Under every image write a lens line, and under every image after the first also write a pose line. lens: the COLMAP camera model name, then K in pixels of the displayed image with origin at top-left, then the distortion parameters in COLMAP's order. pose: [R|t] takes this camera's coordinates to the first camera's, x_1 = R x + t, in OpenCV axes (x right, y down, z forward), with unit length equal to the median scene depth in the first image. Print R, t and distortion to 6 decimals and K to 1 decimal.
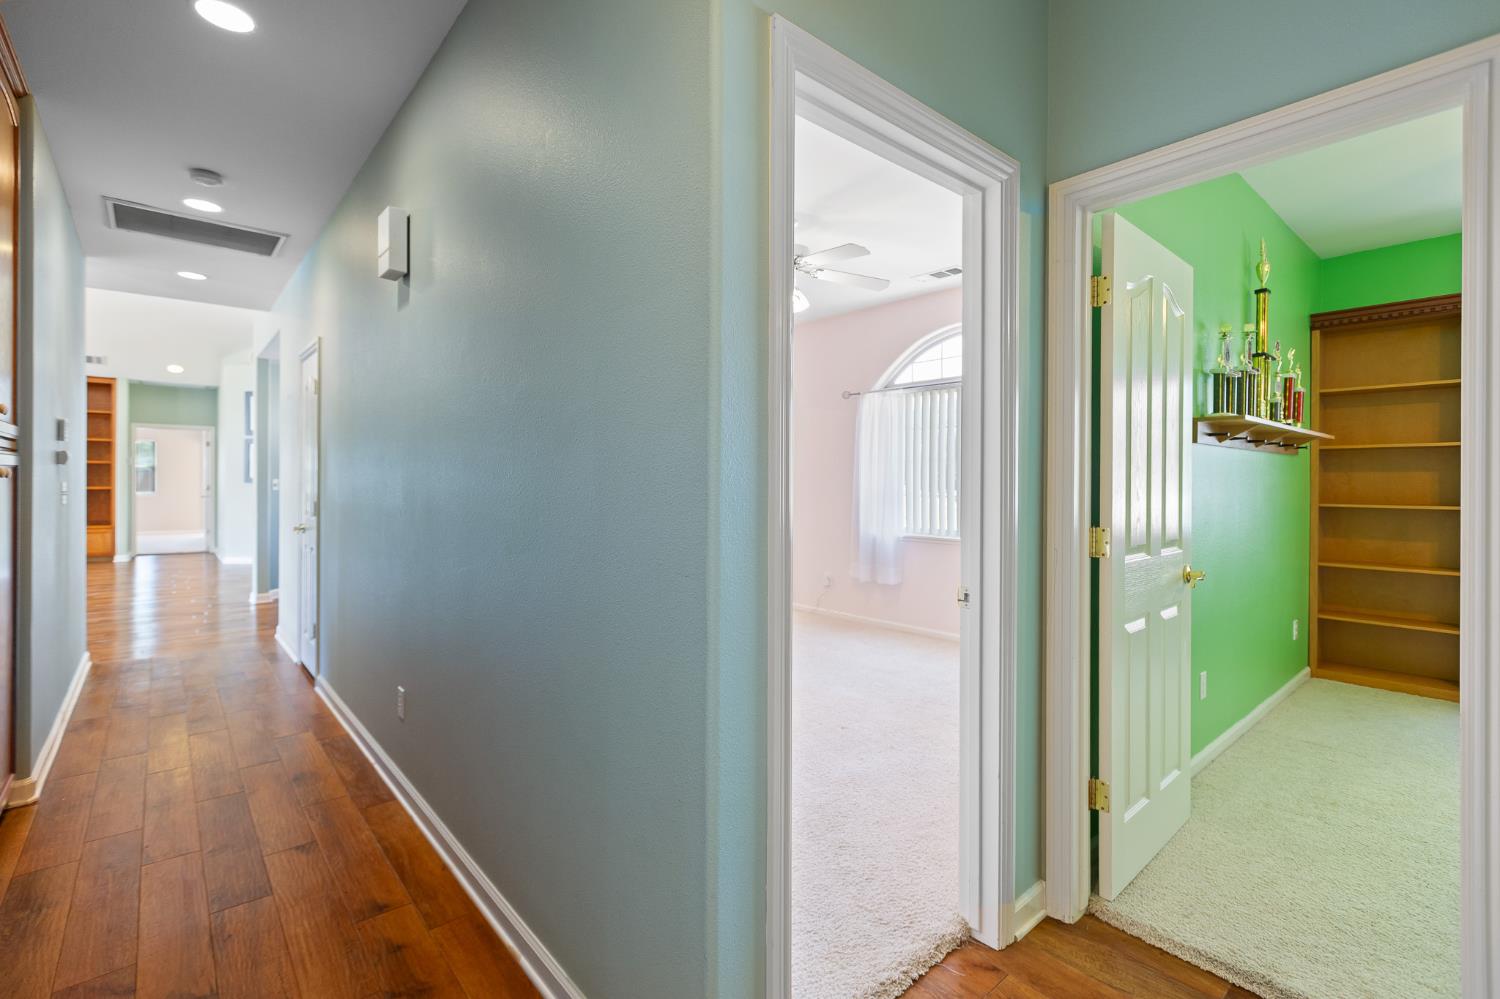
lens RADIAL K [[690.8, 0, 752.4], [0, 690.8, 477.1], [0, 0, 1]] dist [0.002661, 0.000245]
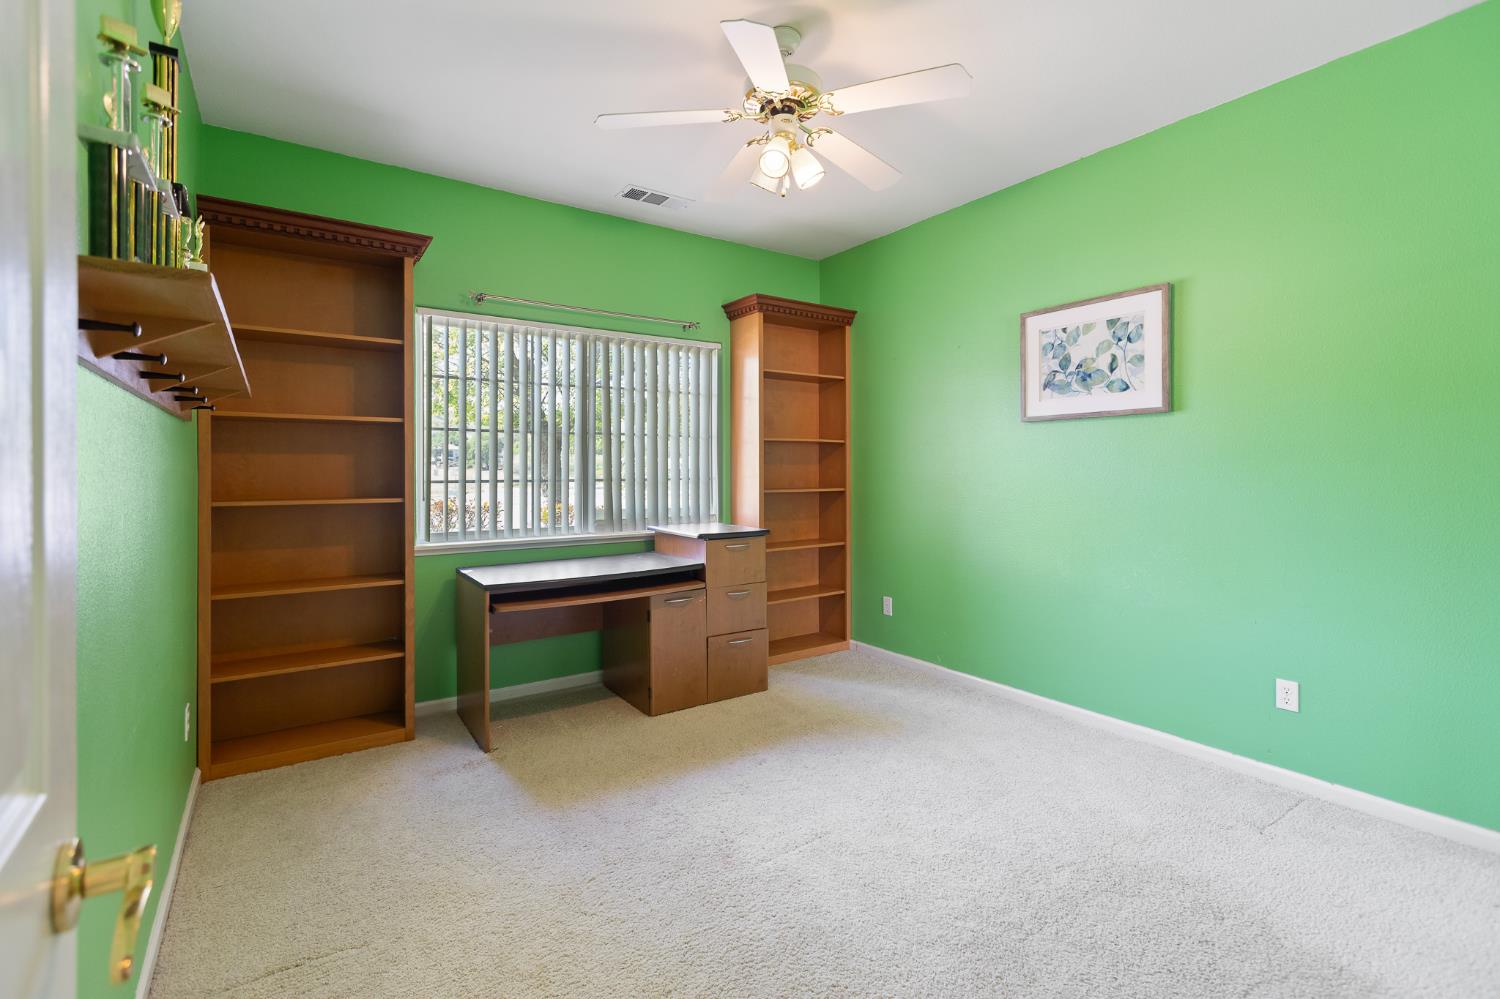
lens RADIAL K [[690.8, 0, 752.4], [0, 690.8, 477.1], [0, 0, 1]] dist [0.002661, 0.000245]
pose [[0.119612, -0.009955, 0.992771, 0.256148], [-0.003565, 0.999939, 0.010456, 0.007410], [-0.992814, -0.004789, 0.119569, 0.441778]]
